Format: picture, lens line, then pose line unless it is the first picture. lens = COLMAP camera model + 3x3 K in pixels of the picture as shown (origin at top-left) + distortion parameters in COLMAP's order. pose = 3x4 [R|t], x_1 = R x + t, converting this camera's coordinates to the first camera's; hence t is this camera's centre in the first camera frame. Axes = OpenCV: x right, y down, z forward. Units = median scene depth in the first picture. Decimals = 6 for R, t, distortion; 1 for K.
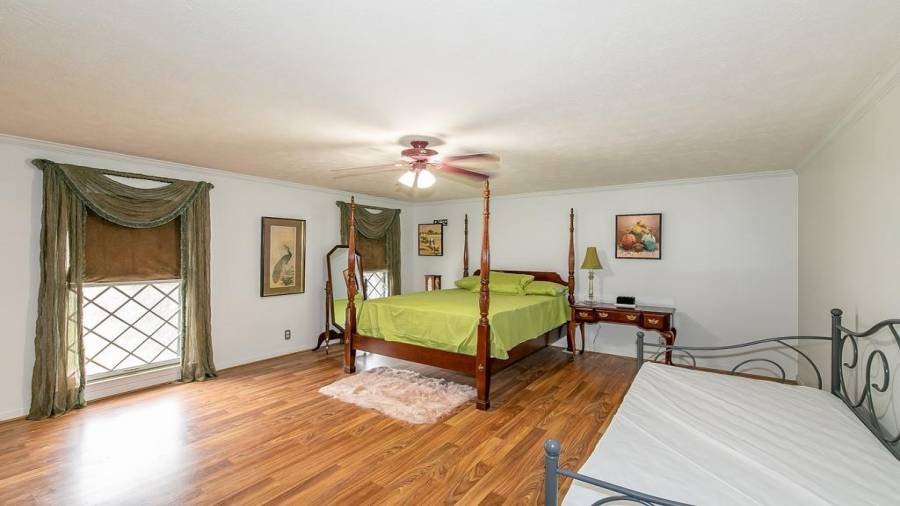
lens RADIAL K [[389.1, 0, 455.7], [0, 389.1, 250.8], [0, 0, 1]] dist [-0.003288, 0.000115]
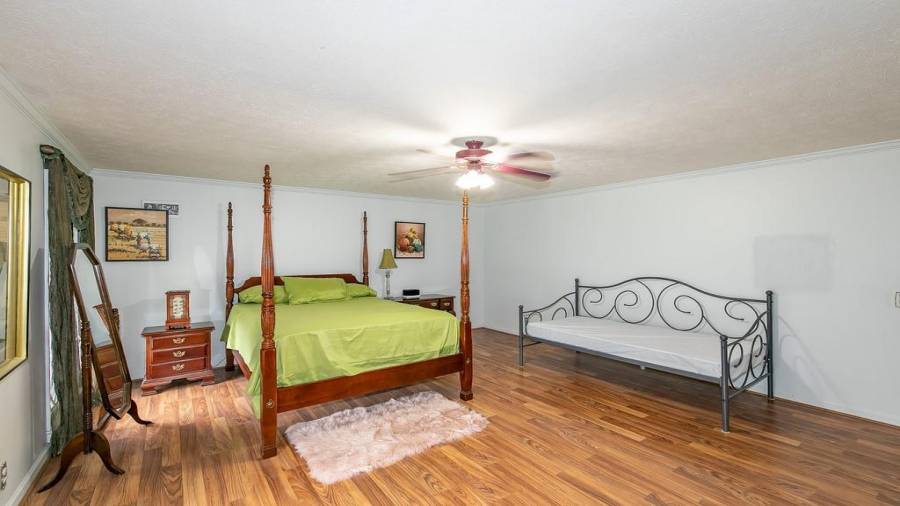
lens RADIAL K [[389.1, 0, 457.9], [0, 389.1, 254.4], [0, 0, 1]] dist [-0.003288, 0.000115]
pose [[0.325483, -0.011094, 0.945483, -0.652798], [0.001769, 0.999937, 0.011124, -0.005685], [-0.945546, -0.001948, 0.325482, 0.461106]]
